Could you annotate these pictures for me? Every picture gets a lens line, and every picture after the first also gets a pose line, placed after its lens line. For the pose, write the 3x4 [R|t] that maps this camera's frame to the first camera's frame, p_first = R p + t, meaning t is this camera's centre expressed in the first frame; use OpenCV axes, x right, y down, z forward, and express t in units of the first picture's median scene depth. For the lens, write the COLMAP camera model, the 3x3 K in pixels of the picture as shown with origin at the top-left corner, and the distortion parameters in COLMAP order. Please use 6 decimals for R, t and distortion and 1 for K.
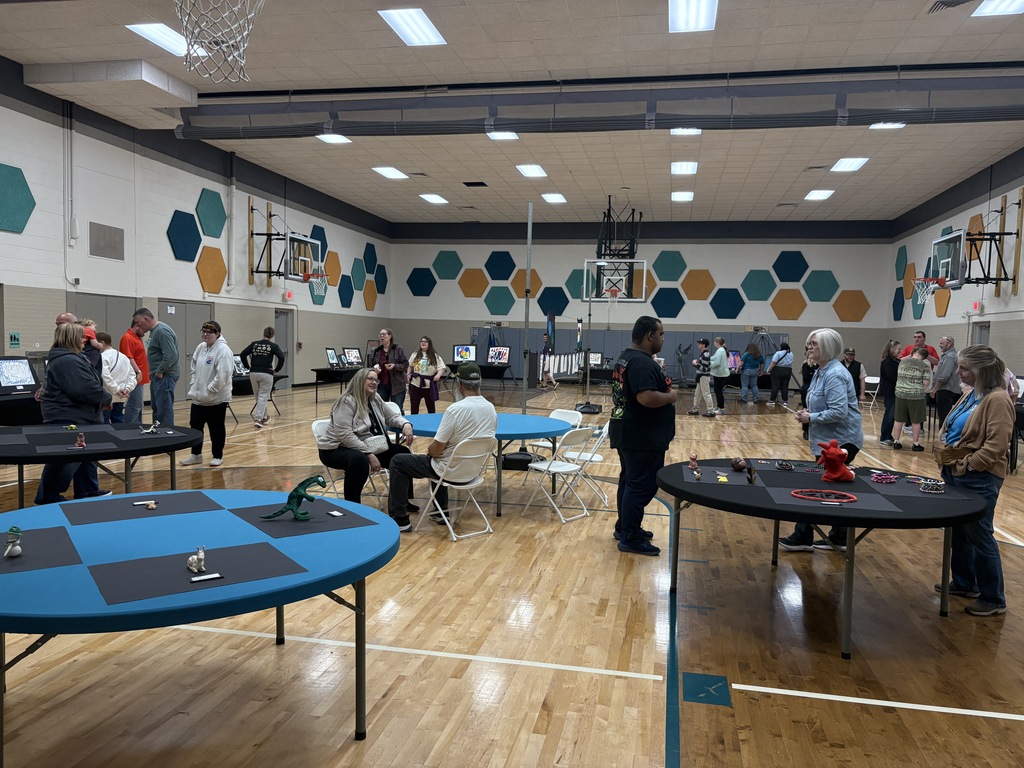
lens RADIAL K [[786.3, 0, 513.0], [0, 786.3, 385.0], [0, 0, 1]] dist [-0.005317, -0.000245]
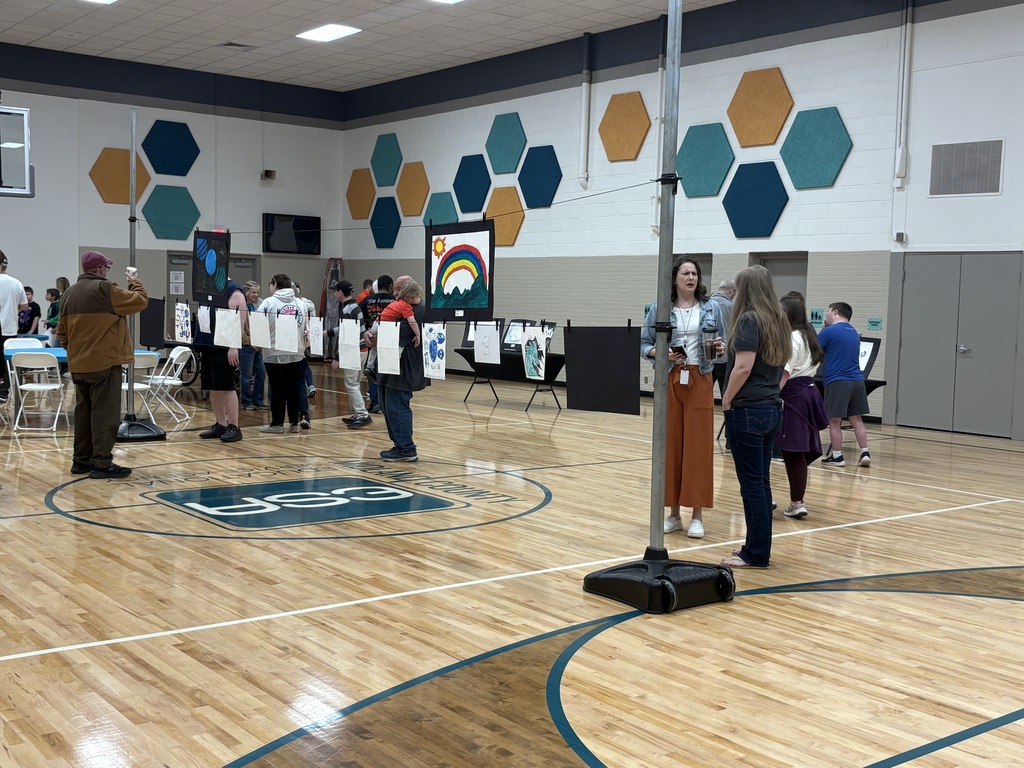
lens RADIAL K [[1184.3, 0, 512.7], [0, 1184.3, 385.1], [0, 0, 1]] dist [0.015004, 0.000000]
pose [[-0.649597, 0.000607, -0.760278, 0.480183], [-0.098658, 0.991477, 0.085088, -0.057336], [0.753850, 0.130281, -0.644001, 1.451544]]
